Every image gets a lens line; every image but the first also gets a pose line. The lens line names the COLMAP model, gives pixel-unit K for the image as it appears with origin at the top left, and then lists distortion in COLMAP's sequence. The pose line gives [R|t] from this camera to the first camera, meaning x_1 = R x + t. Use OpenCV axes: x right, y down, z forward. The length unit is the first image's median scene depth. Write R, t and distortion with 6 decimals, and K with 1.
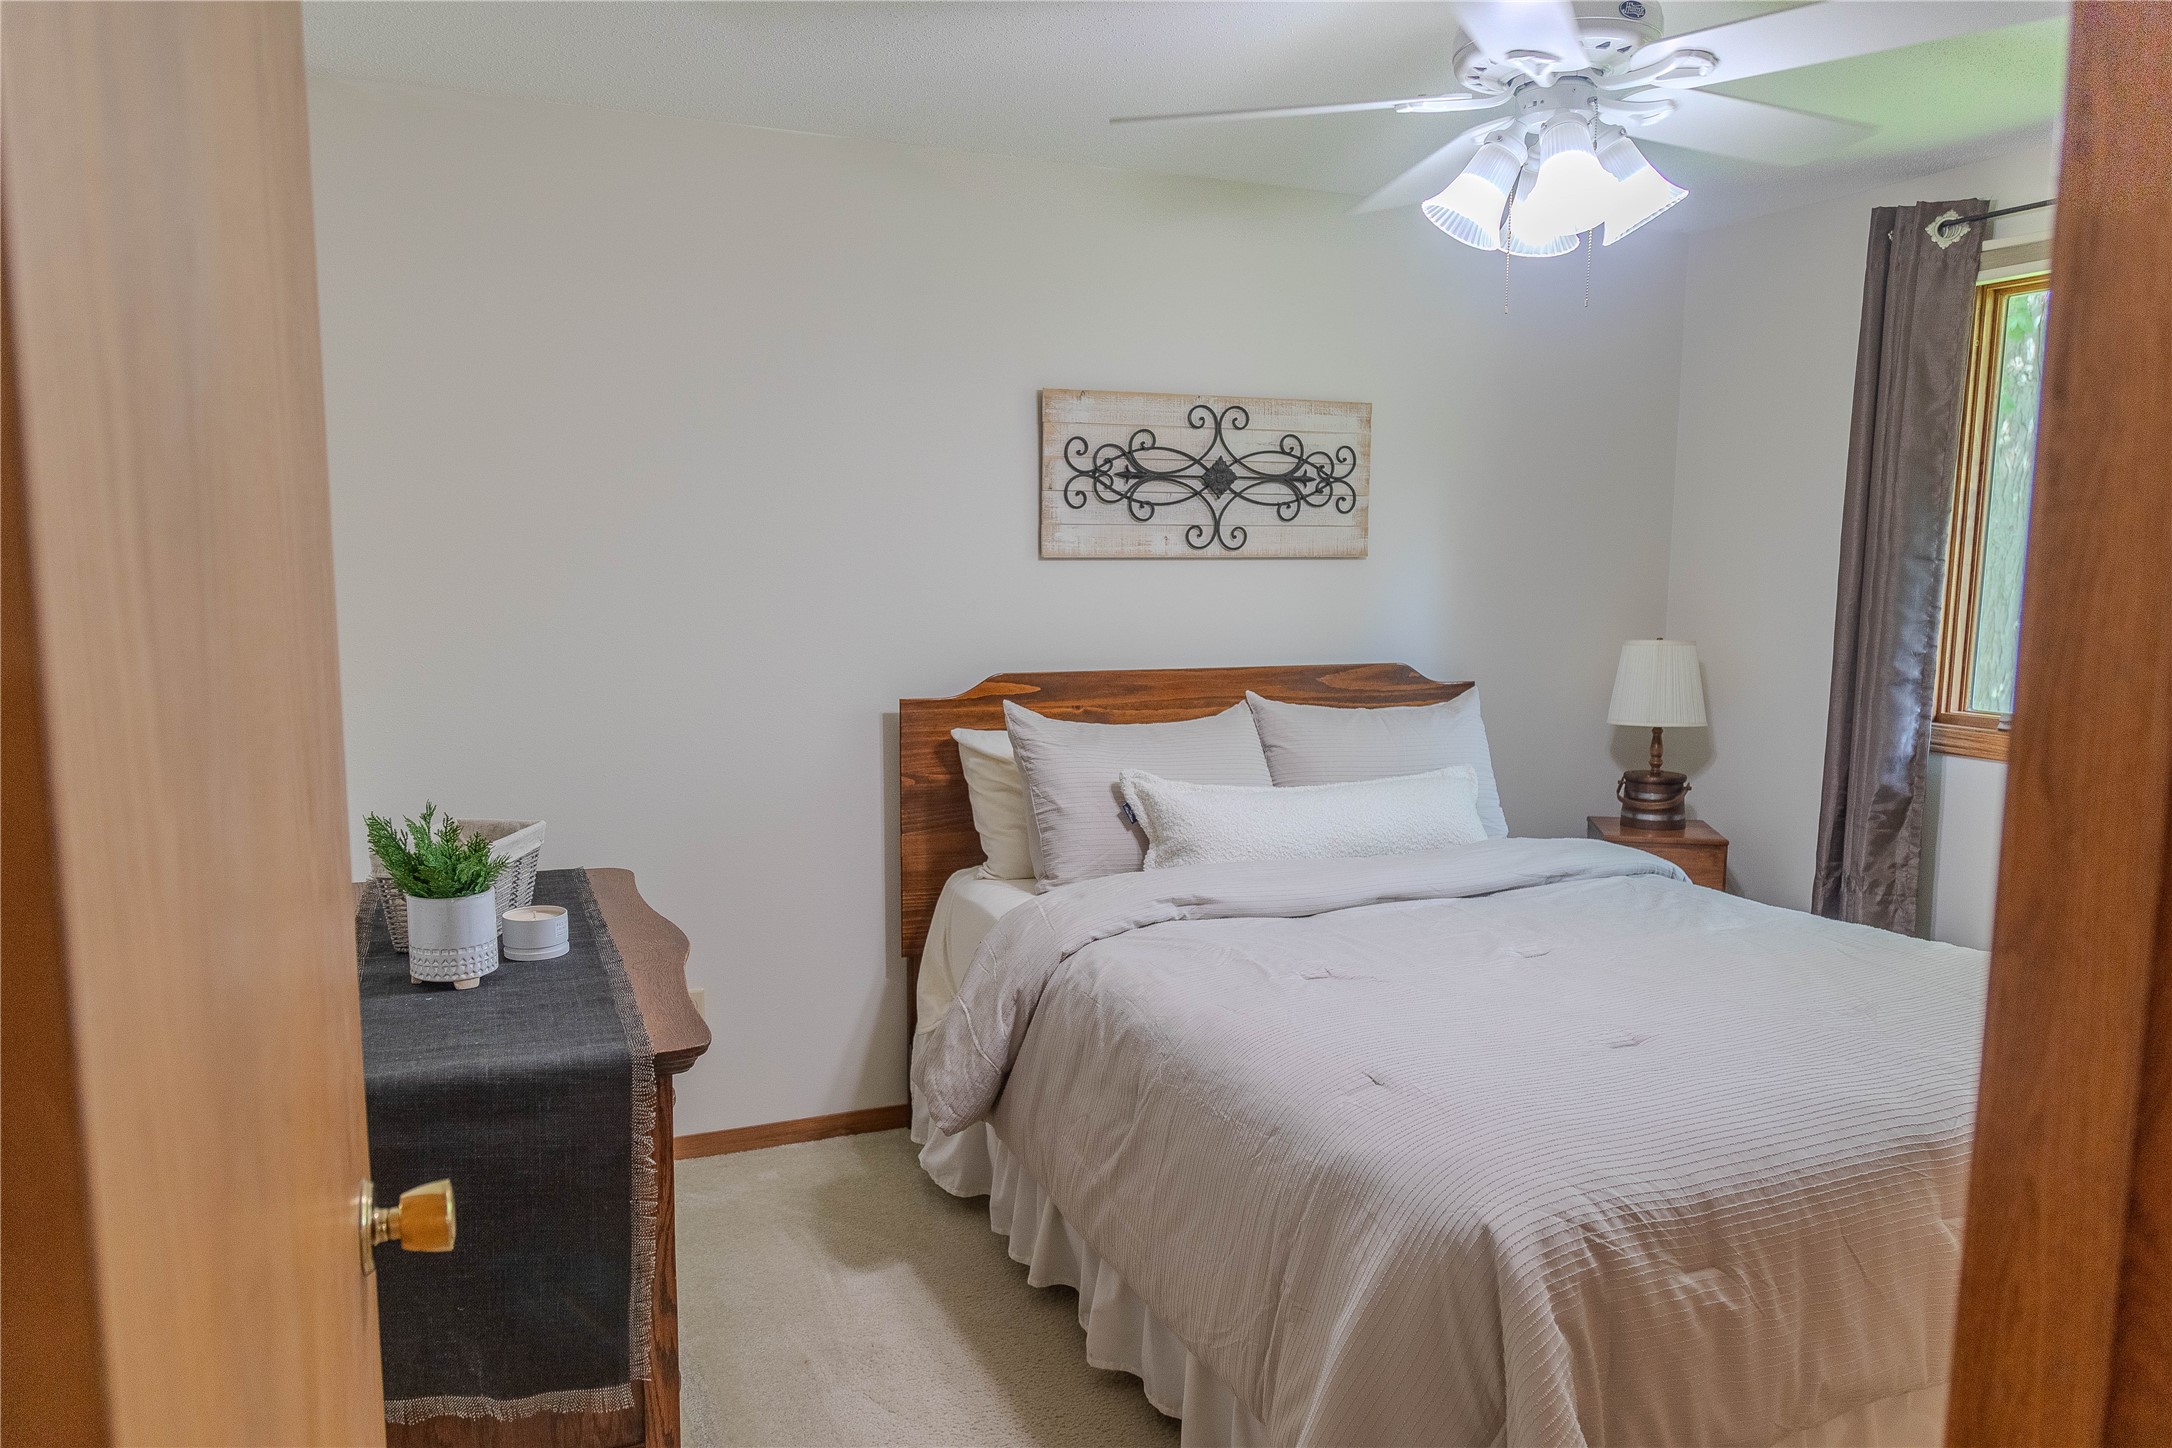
lens RADIAL K [[1504.3, 0, 1086.8], [0, 1504.3, 764.2], [0, 0, 1]] dist [0.011987, -0.001500]
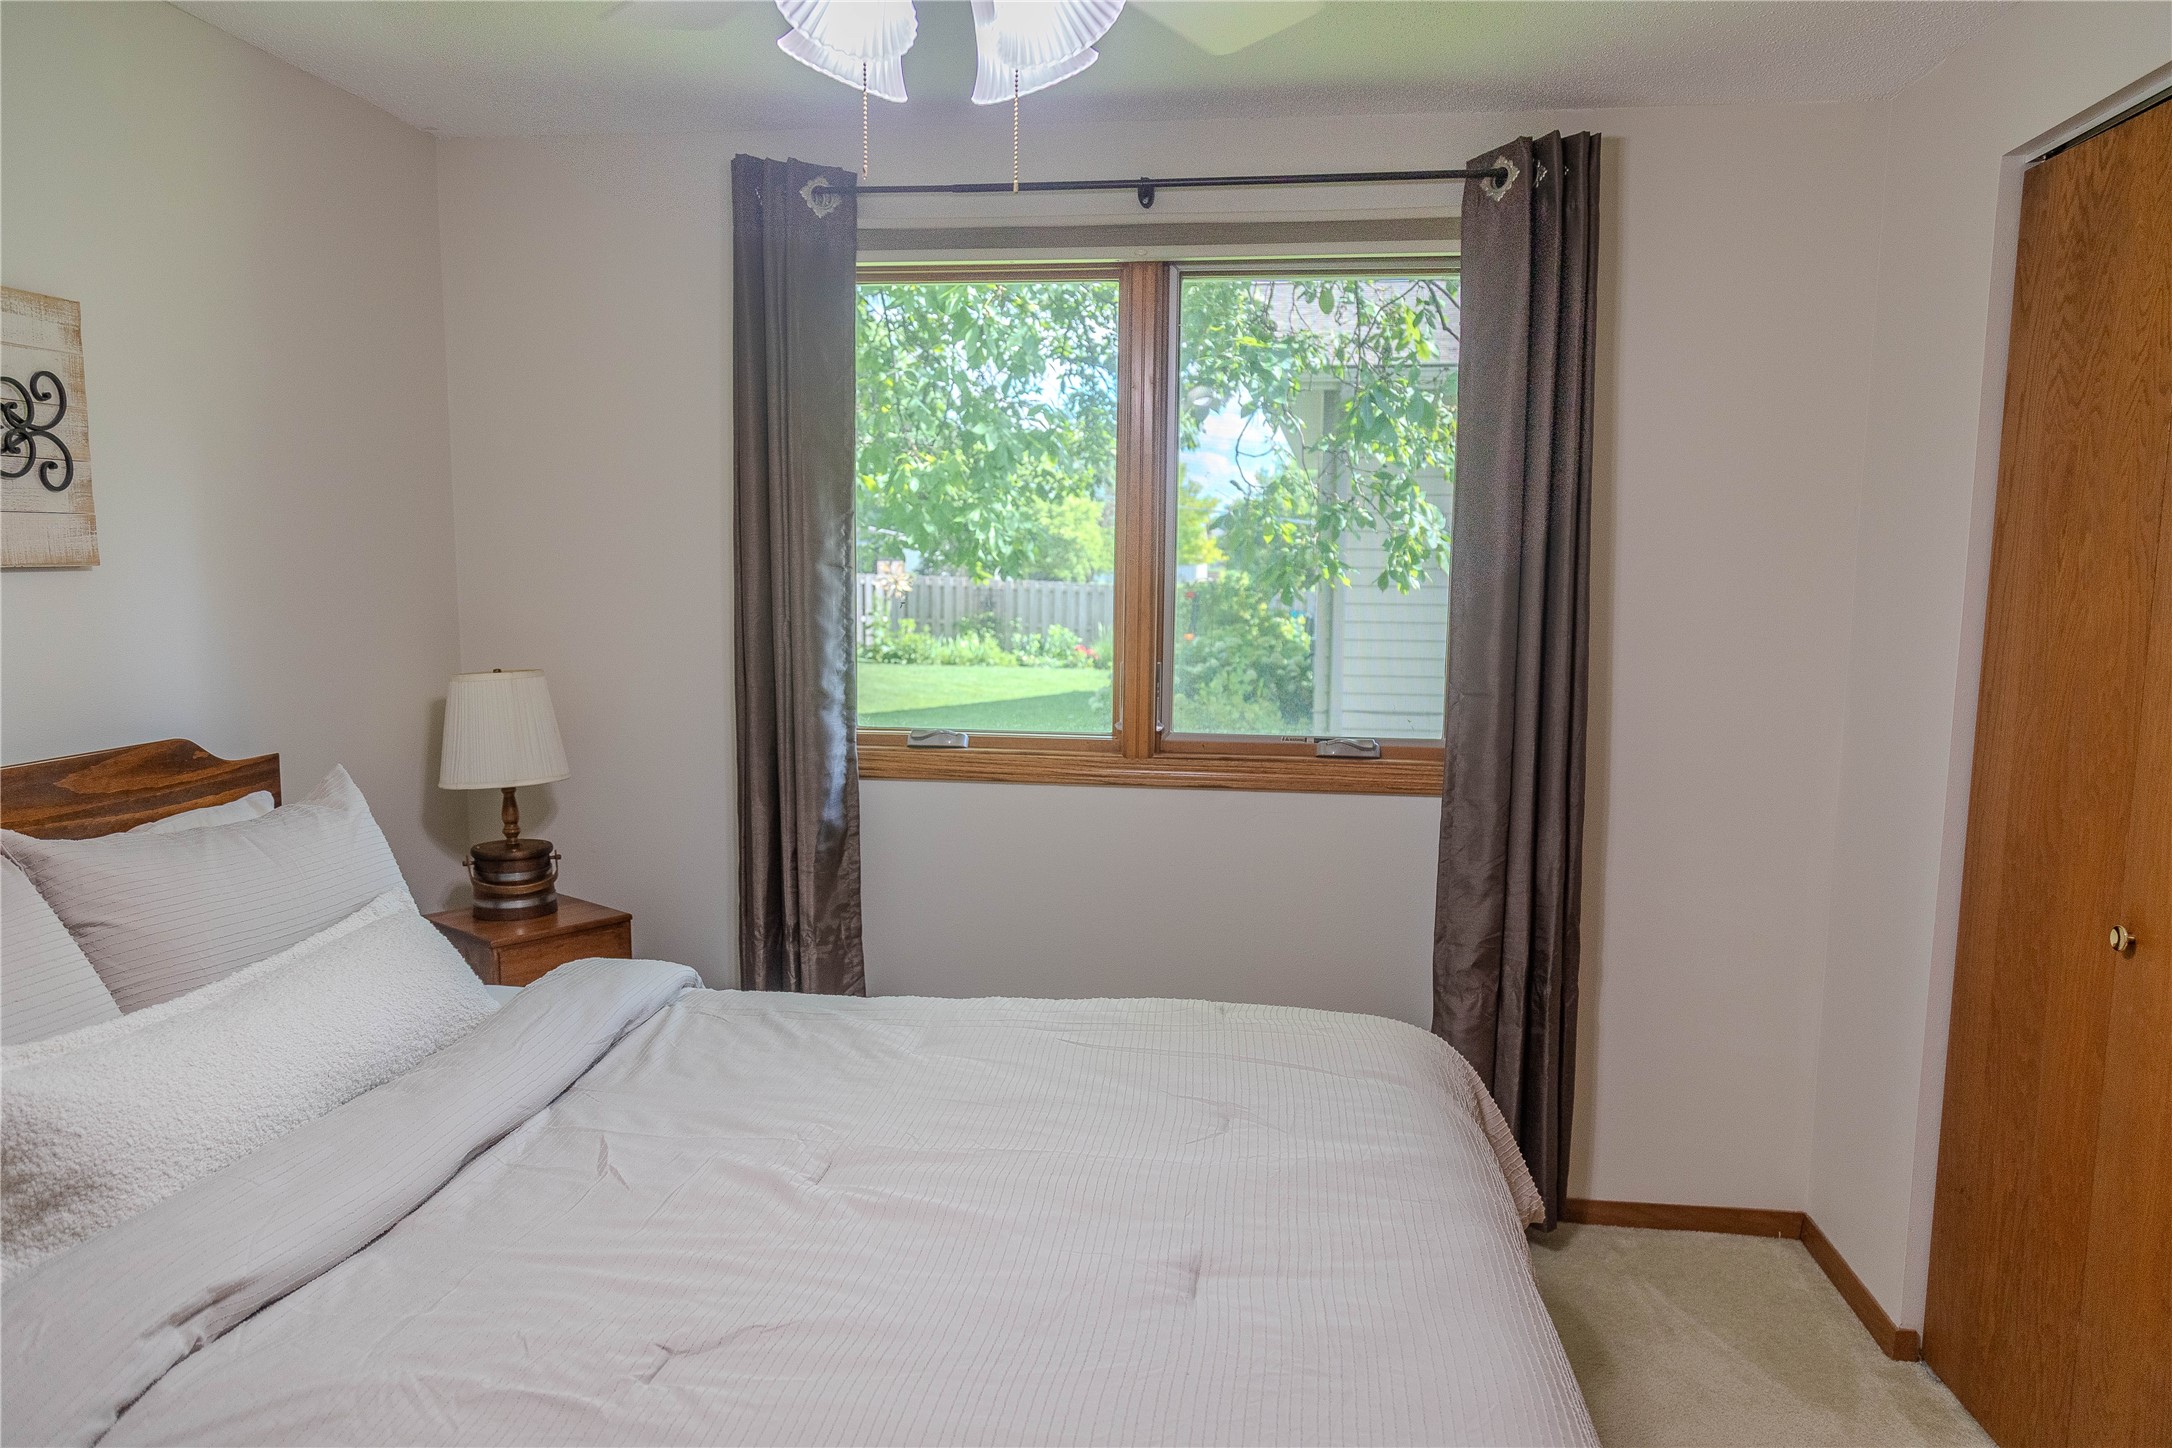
lens RADIAL K [[1504.3, 0, 1086.8], [0, 1504.3, 764.2], [0, 0, 1]] dist [0.011987, -0.001500]
pose [[0.510018, -0.120653, 0.851660, -0.131781], [0.115714, 0.990737, 0.071060, -0.059789], [-0.852345, 0.062307, 0.519255, 0.378096]]
